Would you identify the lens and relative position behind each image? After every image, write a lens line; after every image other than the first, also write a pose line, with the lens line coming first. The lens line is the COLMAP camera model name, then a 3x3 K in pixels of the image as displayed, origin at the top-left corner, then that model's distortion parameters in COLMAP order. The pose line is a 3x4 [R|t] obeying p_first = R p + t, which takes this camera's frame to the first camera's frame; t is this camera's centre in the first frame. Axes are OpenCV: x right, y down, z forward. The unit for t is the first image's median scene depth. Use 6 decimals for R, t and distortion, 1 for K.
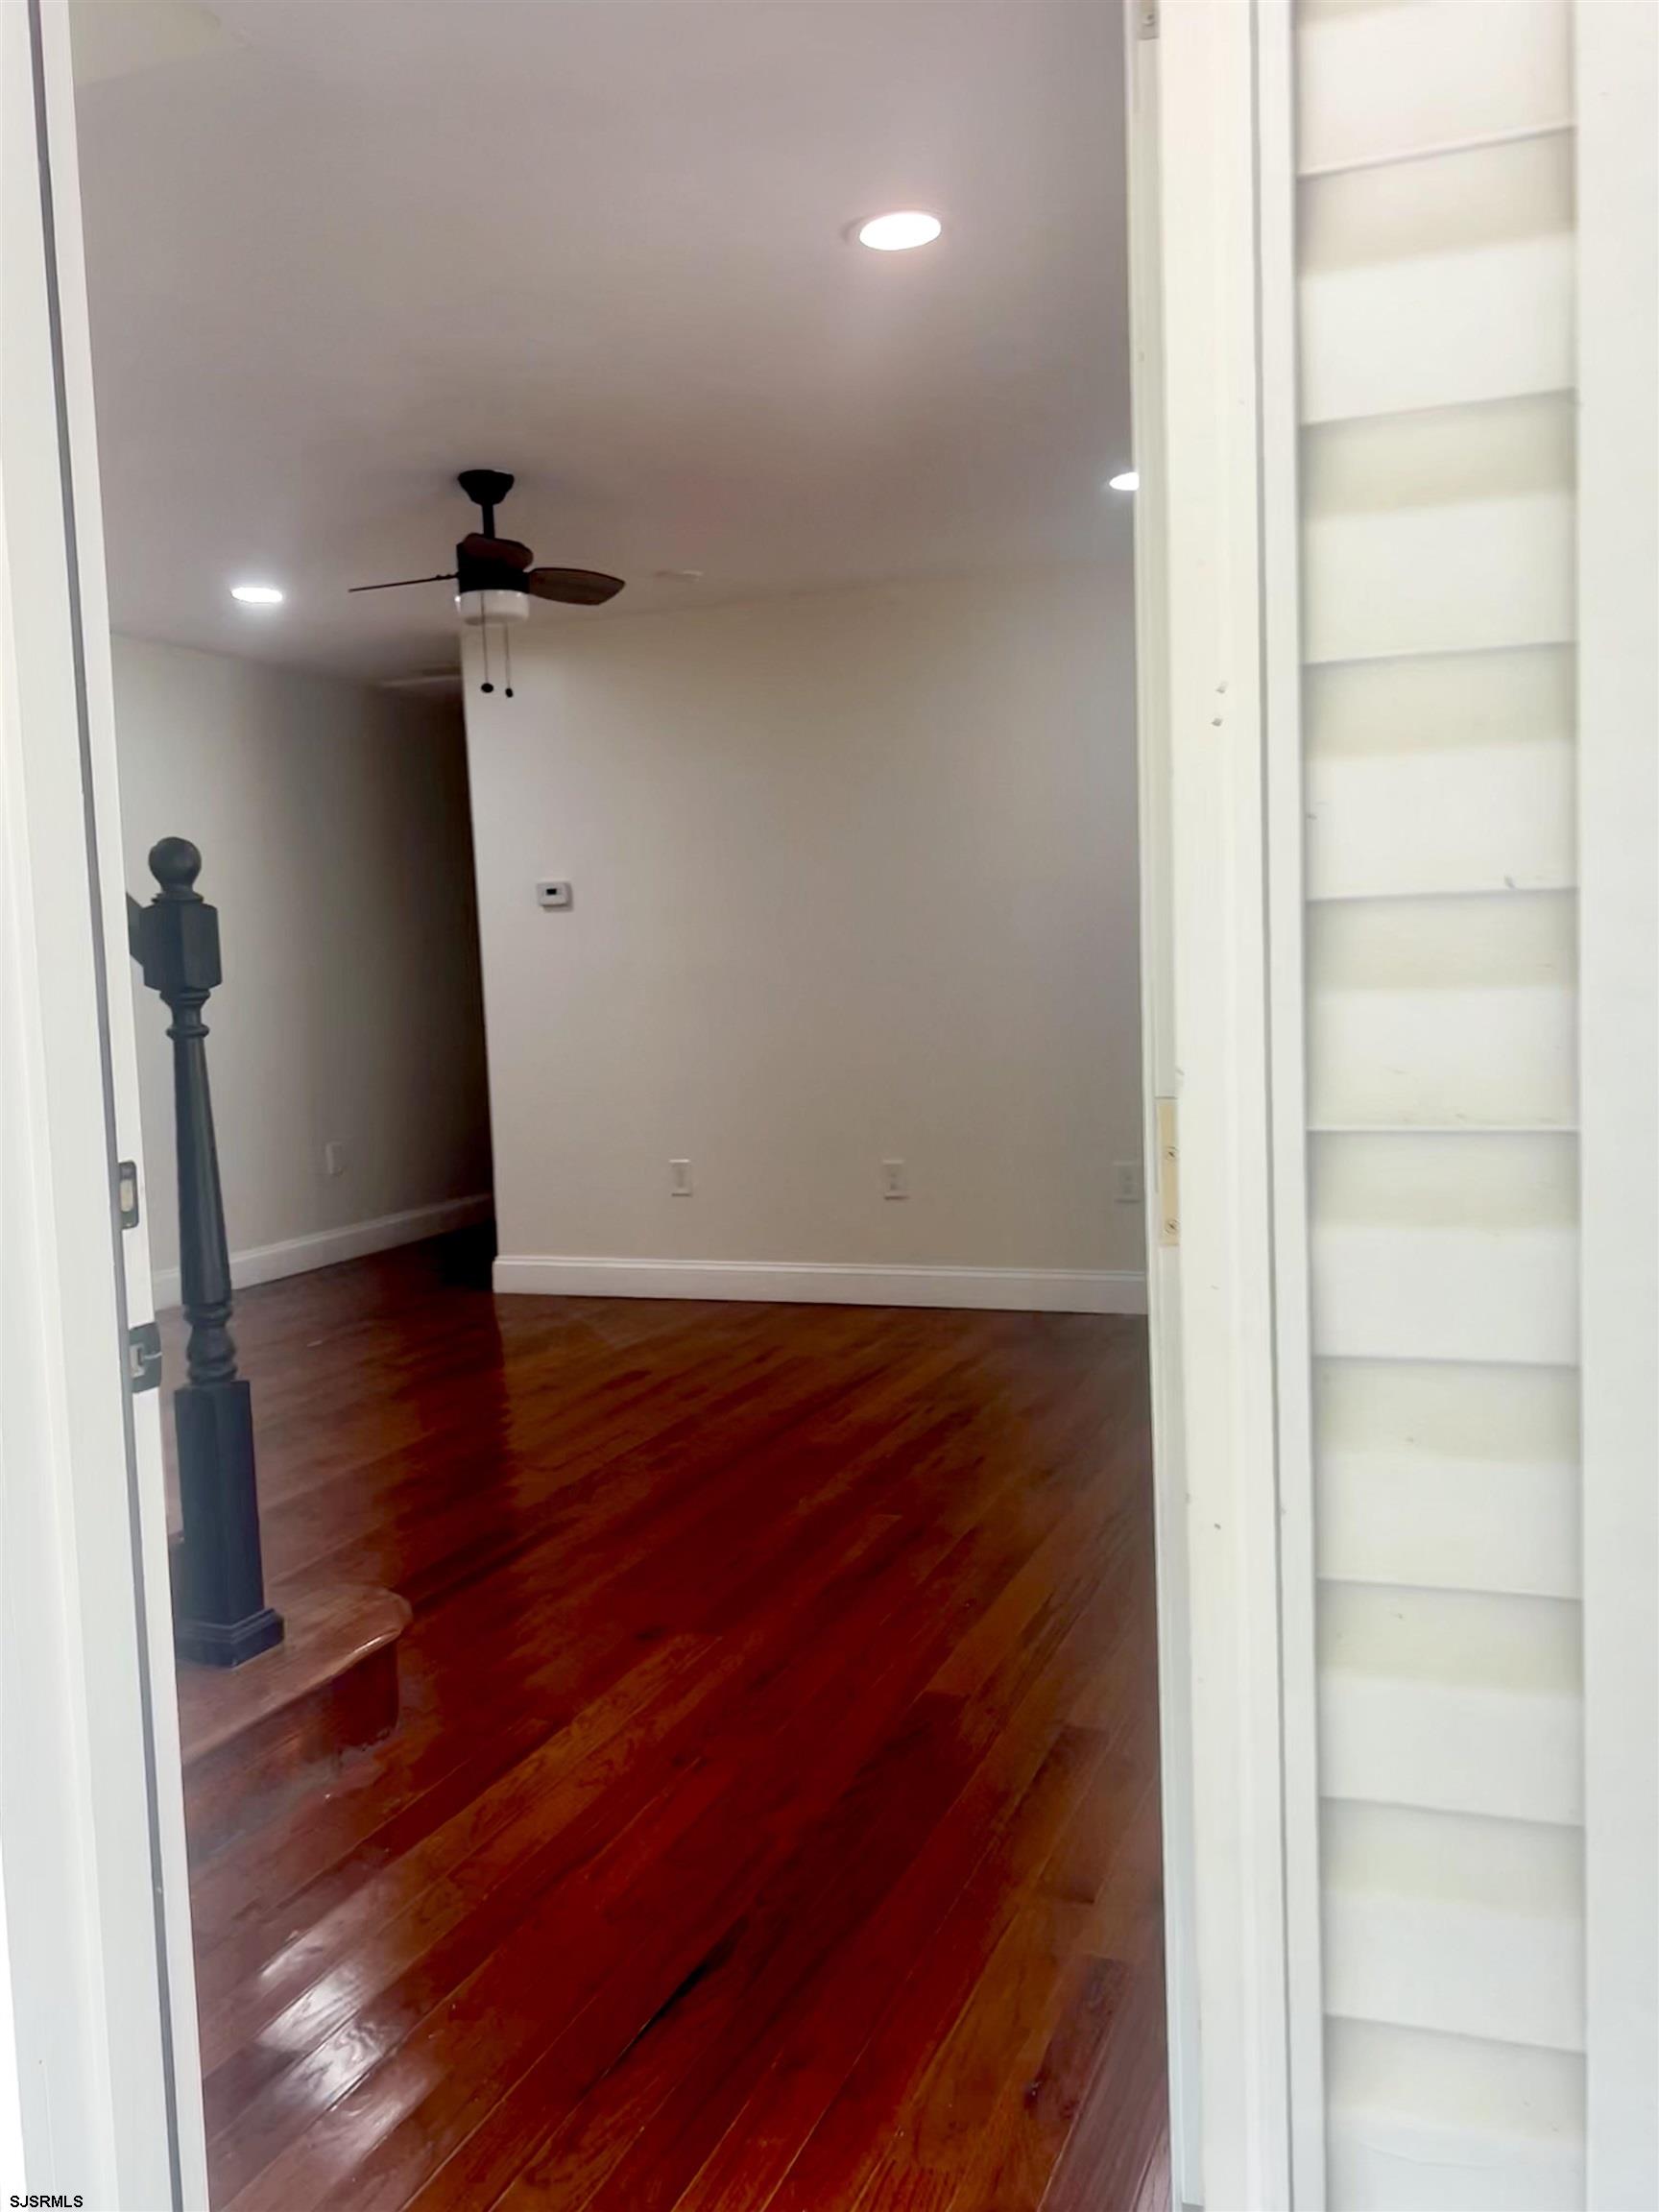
lens RADIAL K [[1839.9, 0, 829.5], [0, 1839.9, 1106.0], [0, 0, 1]] dist [0.194920, -0.400748]
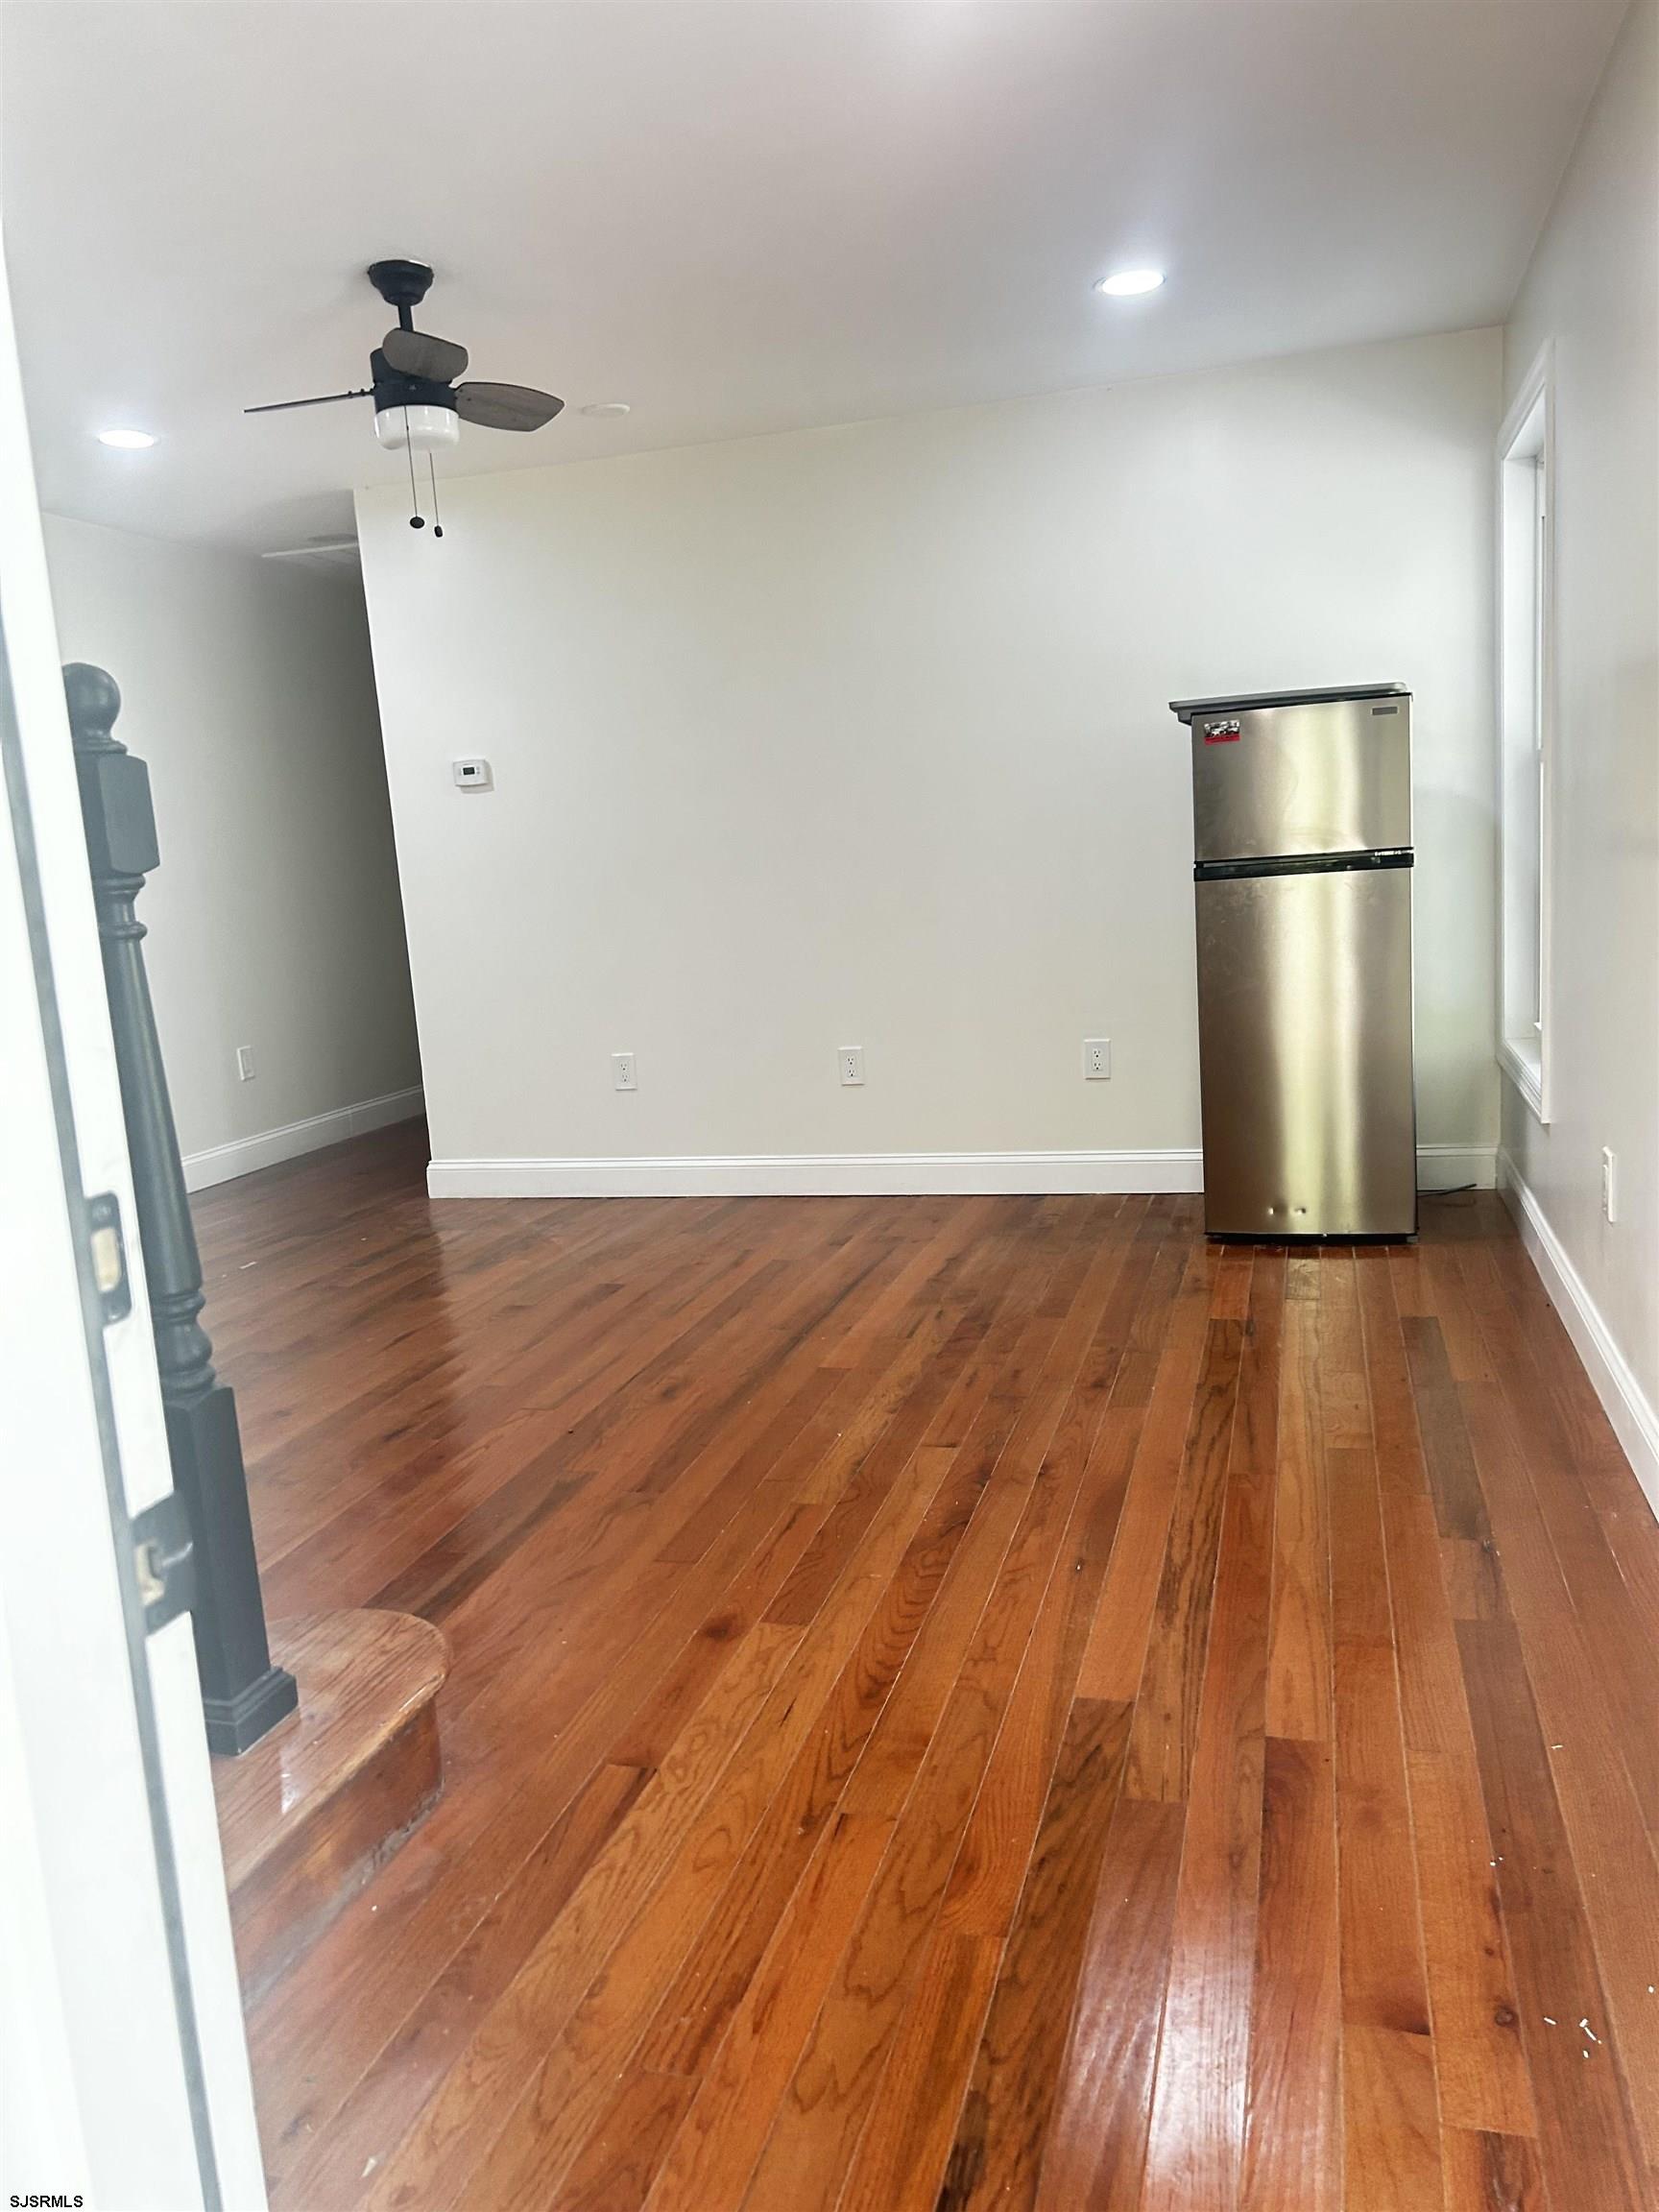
lens RADIAL K [[1690.3, 0, 831.7], [0, 1690.3, 1116.7], [0, 0, 1]] dist [0.075563, -0.073133]
pose [[0.995361, -0.044264, 0.085424, -0.111682], [0.037357, 0.996028, 0.080828, -0.010451], [-0.088663, -0.077262, 0.993061, 0.270972]]
